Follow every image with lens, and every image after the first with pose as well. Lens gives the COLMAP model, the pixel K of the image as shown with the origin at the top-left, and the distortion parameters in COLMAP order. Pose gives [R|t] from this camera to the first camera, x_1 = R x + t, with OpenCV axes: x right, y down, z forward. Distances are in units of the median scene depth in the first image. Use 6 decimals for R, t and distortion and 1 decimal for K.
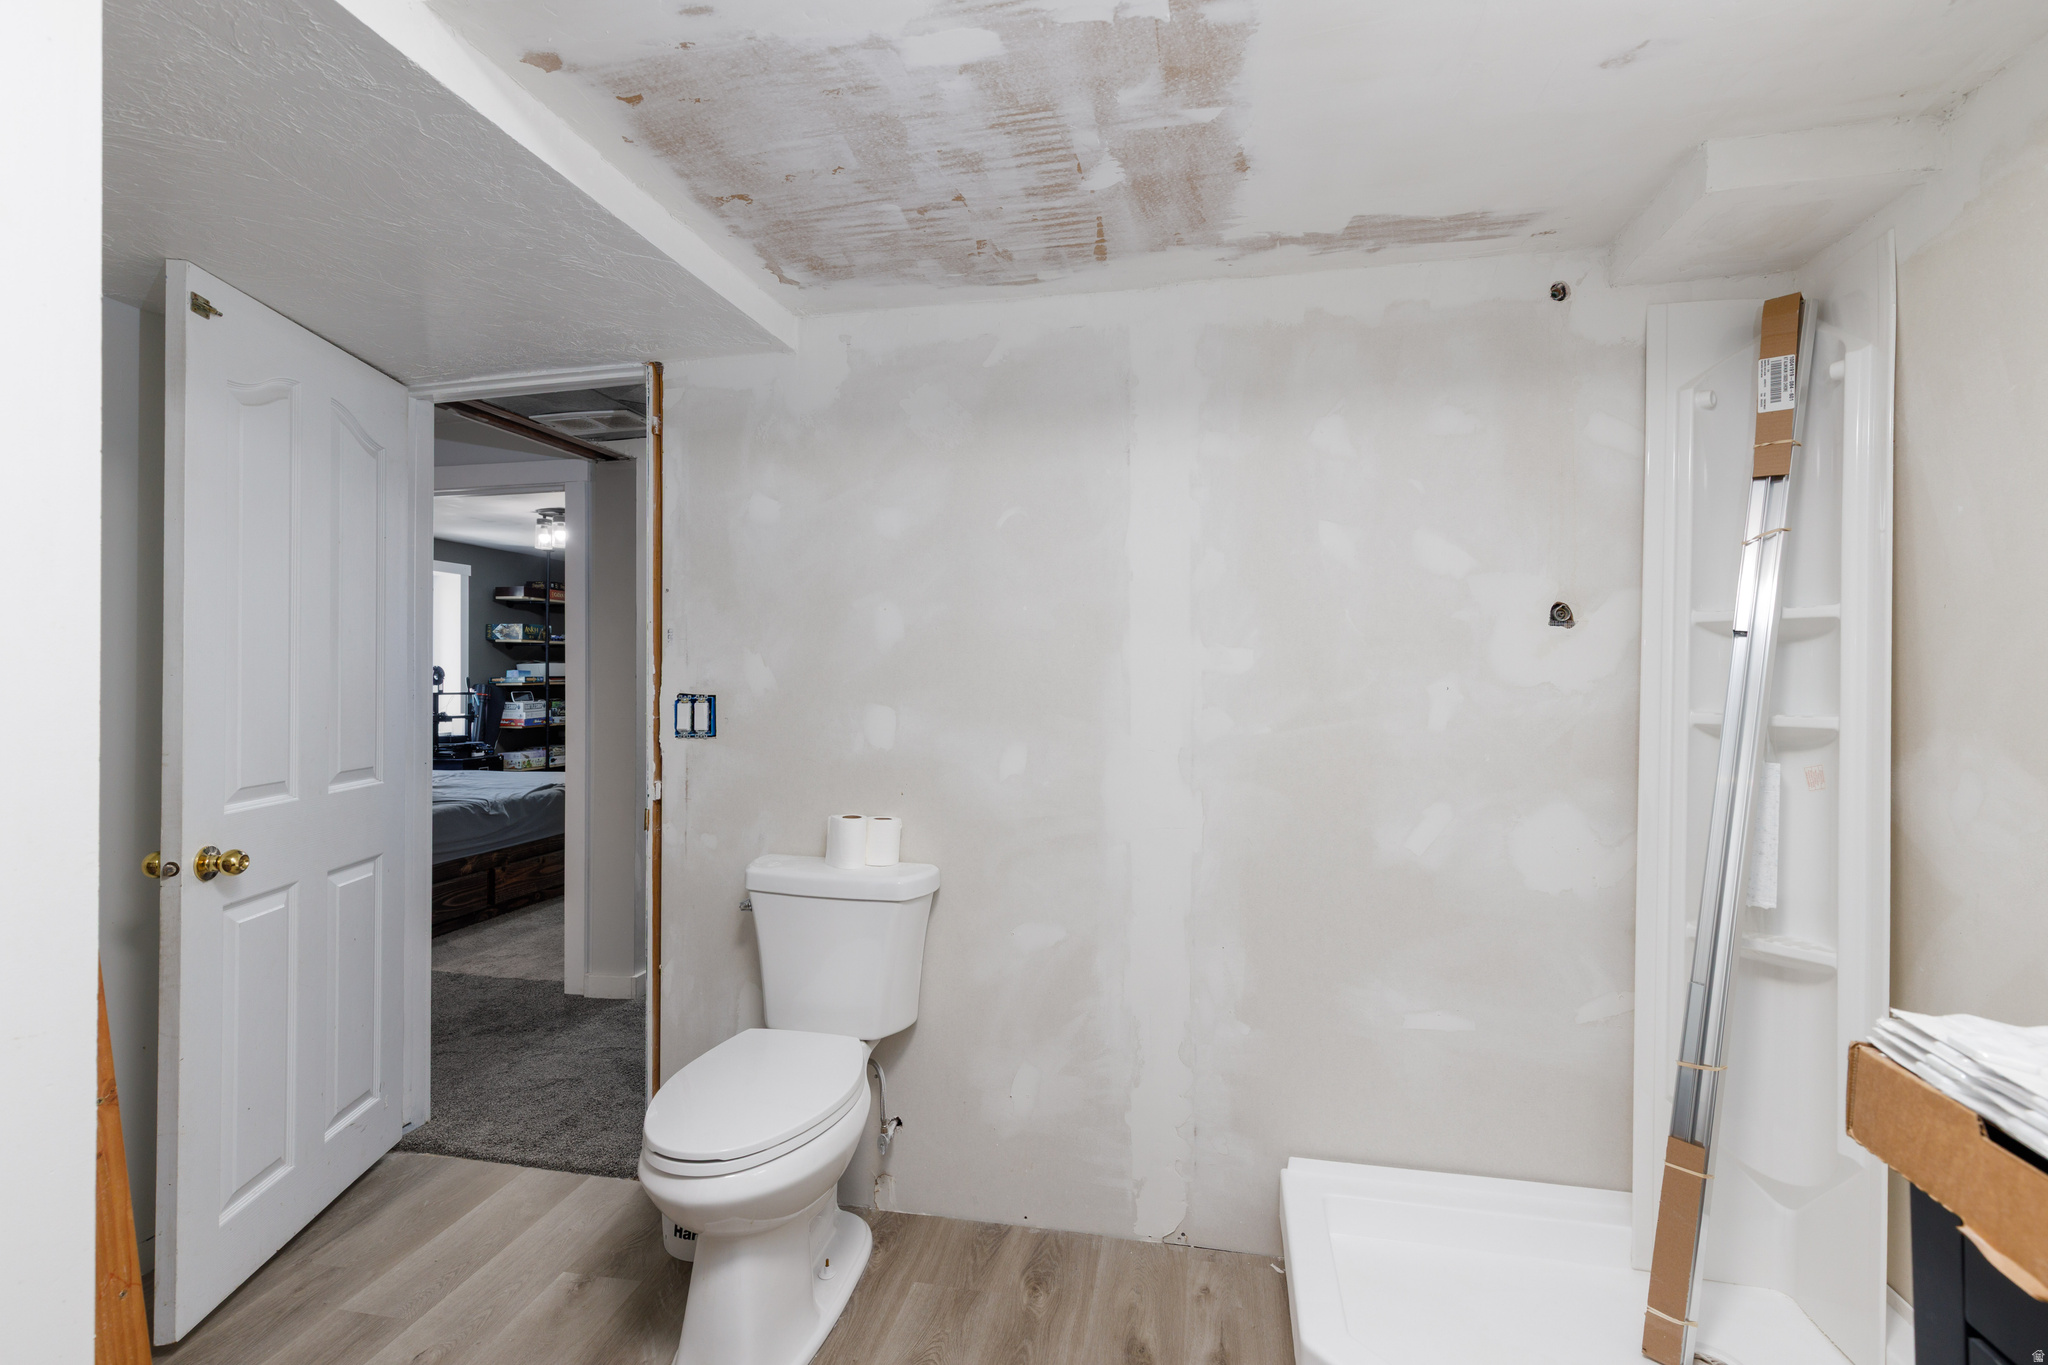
lens RADIAL K [[922.7, 0, 1031.9], [0, 922.7, 684.6], [0, 0, 1]] dist [0.003707, 0.000175]
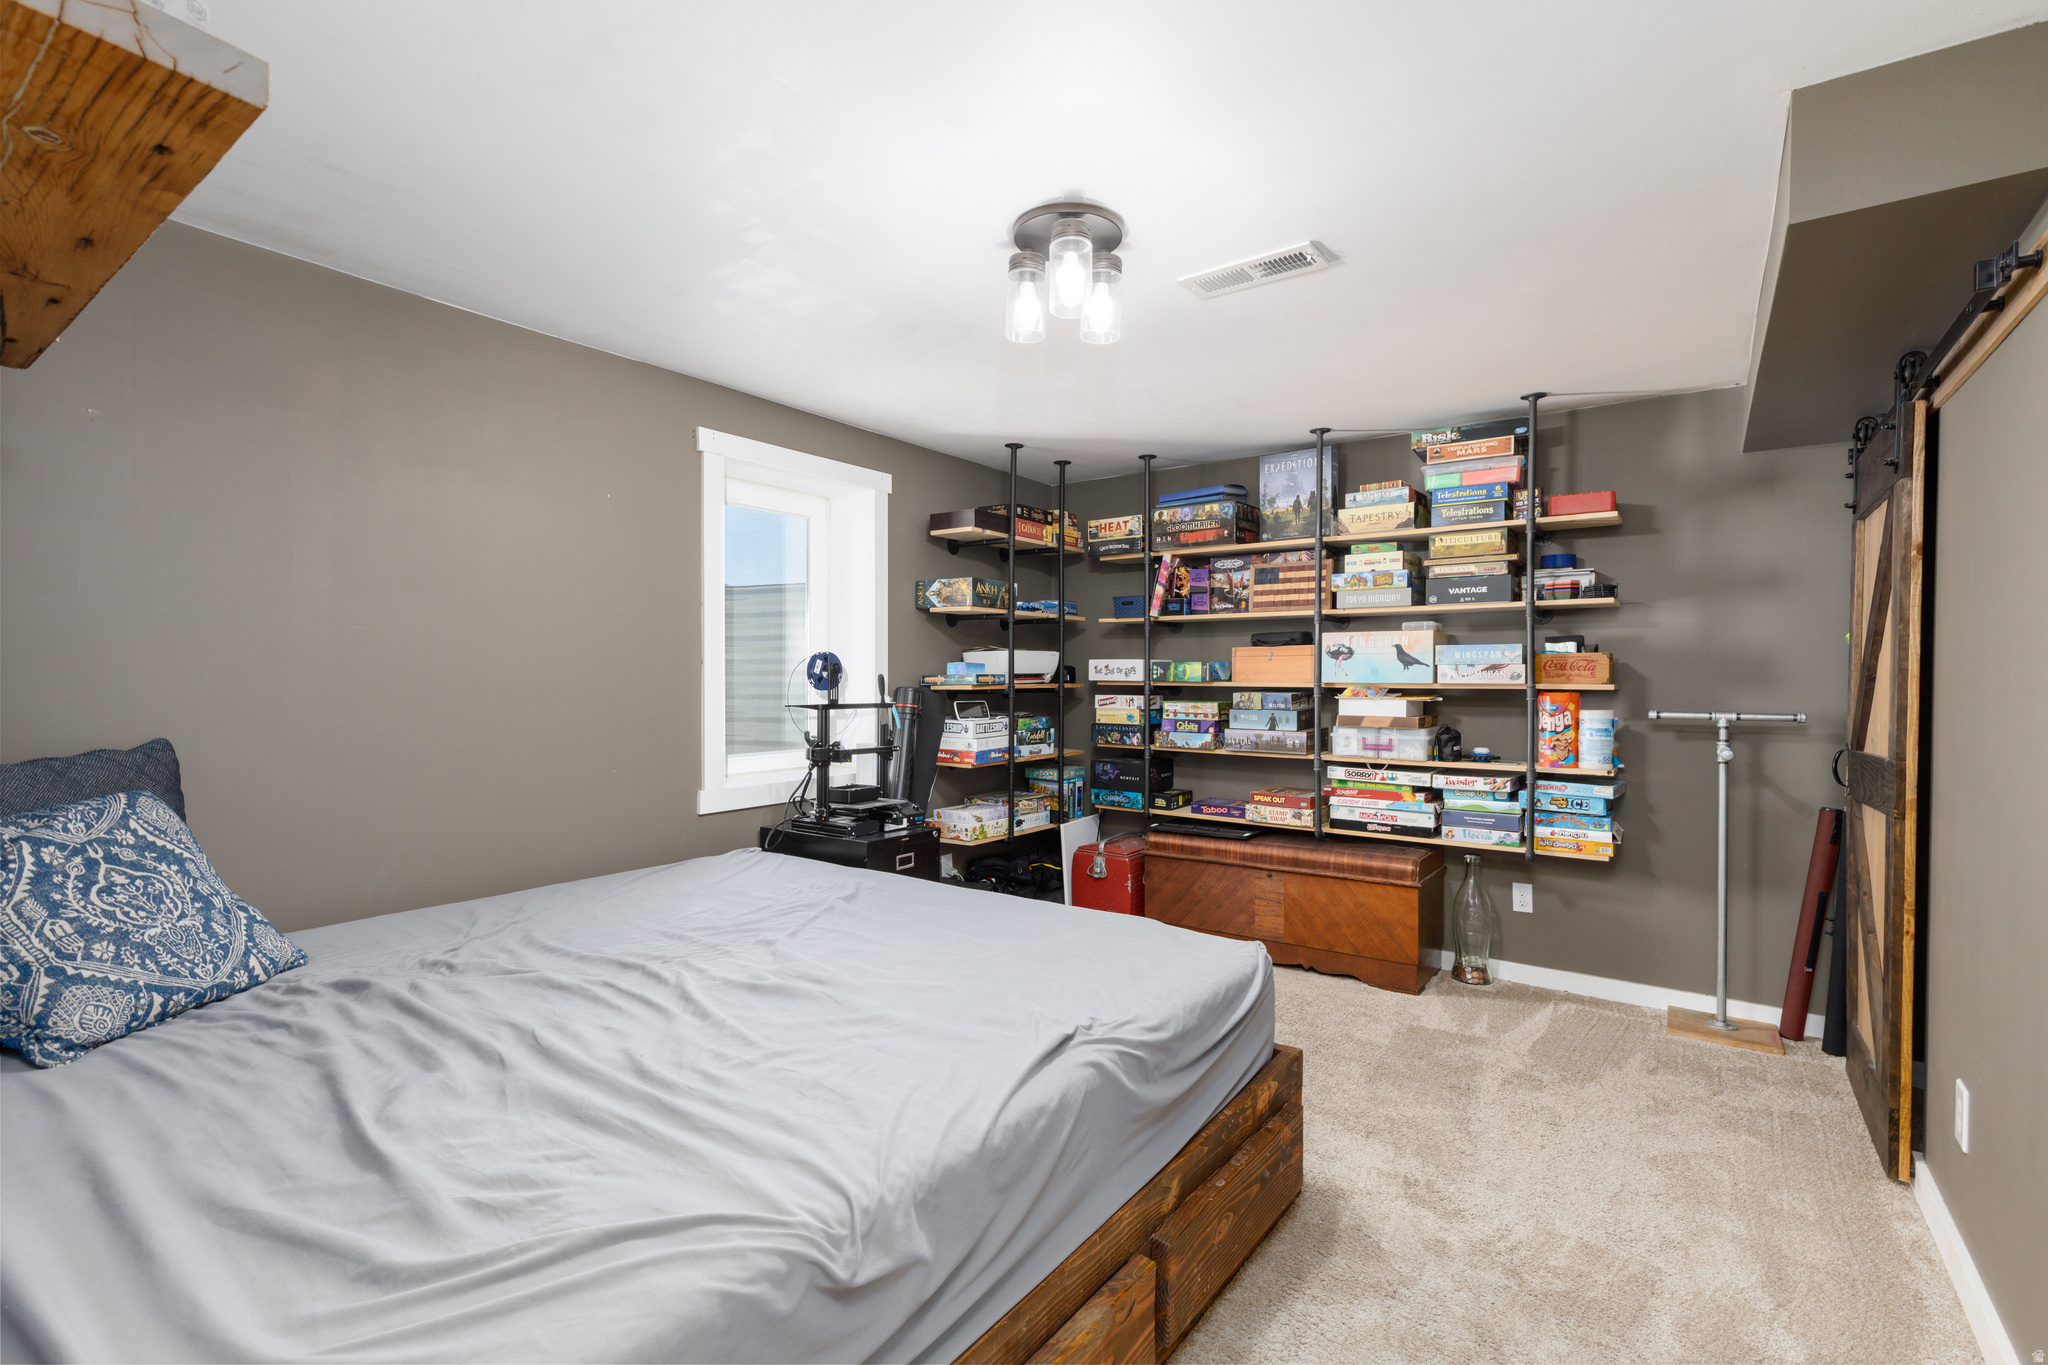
lens RADIAL K [[922.7, 0, 1028.8], [0, 922.7, 684.3], [0, 0, 1]] dist [0.003707, 0.000175]
pose [[0.905459, 0.001291, -0.424432, -0.289037], [-0.002294, 0.999996, -0.001852, -0.001684], [0.424428, 0.002650, 0.905458, 0.518922]]
